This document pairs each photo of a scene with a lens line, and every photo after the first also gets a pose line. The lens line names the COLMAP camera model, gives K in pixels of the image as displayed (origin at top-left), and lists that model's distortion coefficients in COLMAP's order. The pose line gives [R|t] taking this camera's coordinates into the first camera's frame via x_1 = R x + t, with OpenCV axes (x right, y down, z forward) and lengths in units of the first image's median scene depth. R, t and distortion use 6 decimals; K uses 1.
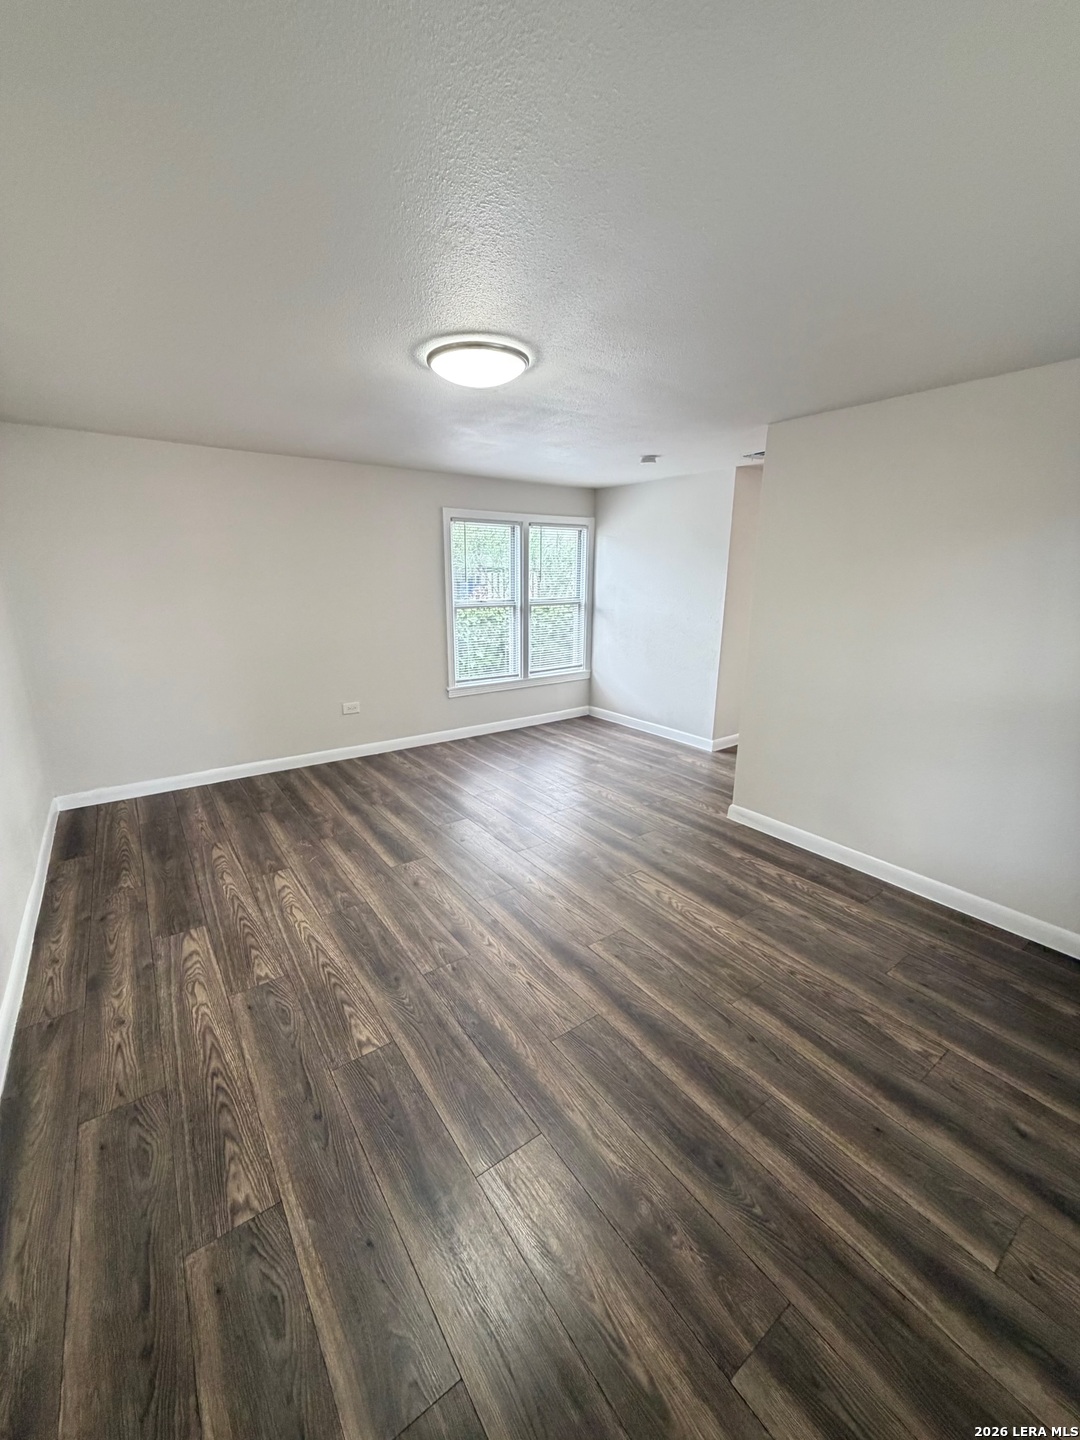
lens RADIAL K [[573.7, 0, 531.9], [0, 573.7, 706.3], [0, 0, 1]] dist [-0.001445, 0.000986]
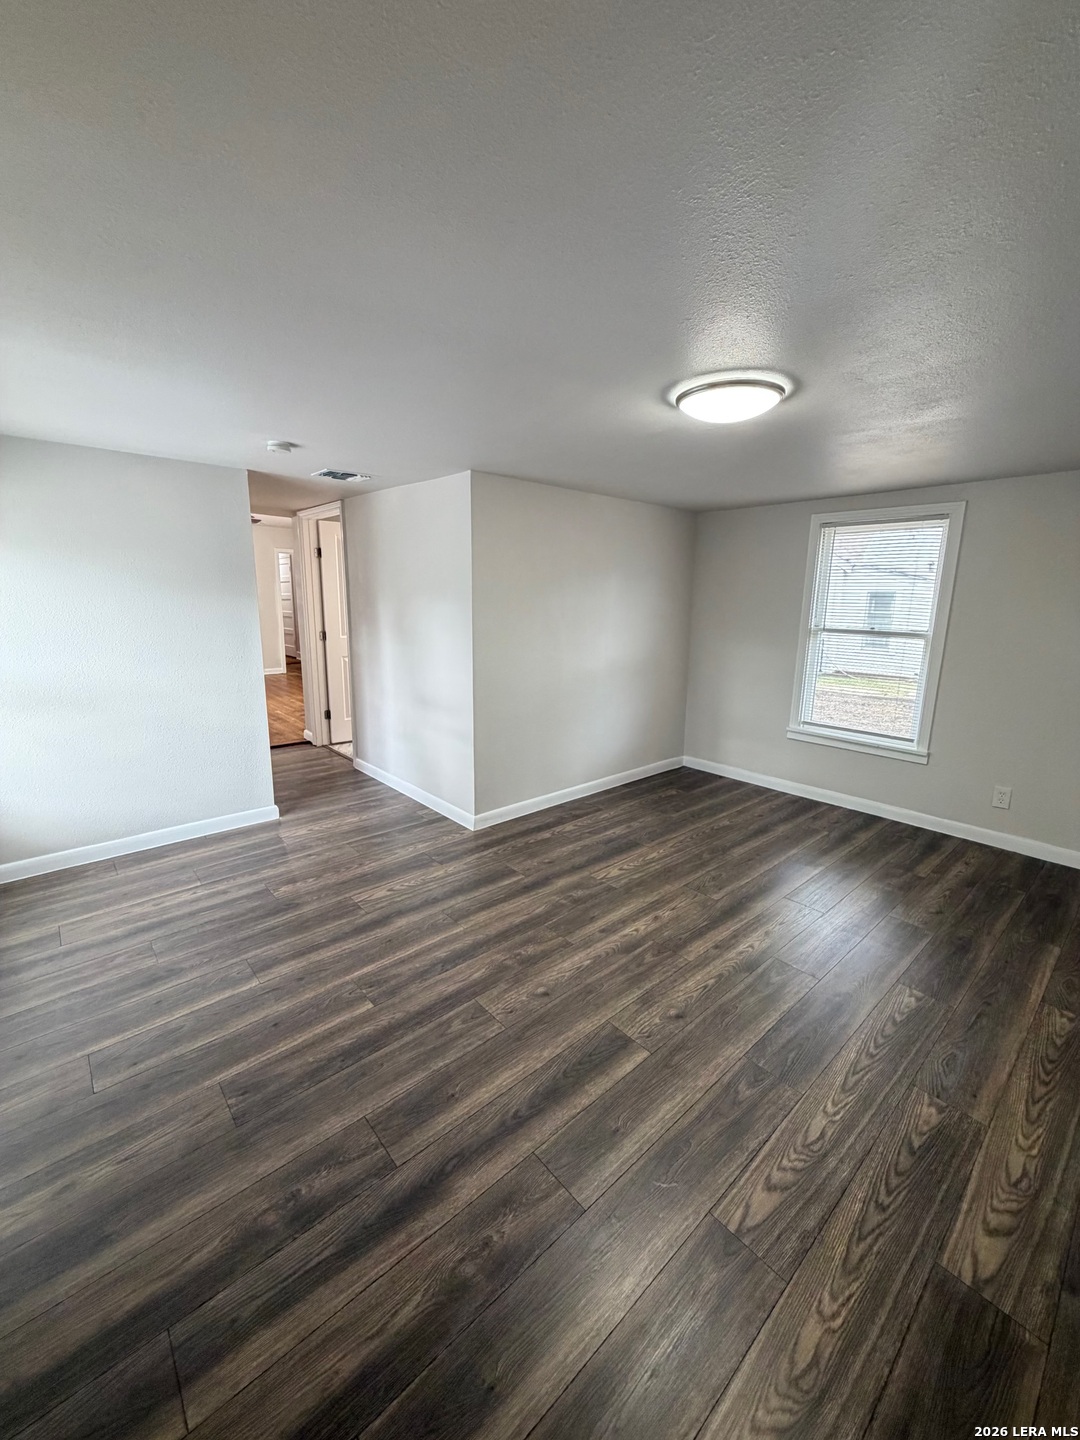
lens RADIAL K [[573.7, 0, 534.9], [0, 573.7, 720.5], [0, 0, 1]] dist [-0.001445, 0.000986]
pose [[-0.101475, -0.217813, 0.970701, -0.870706], [0.215946, 0.947650, 0.235215, -0.297927], [-0.971118, 0.233488, -0.049127, 1.174312]]
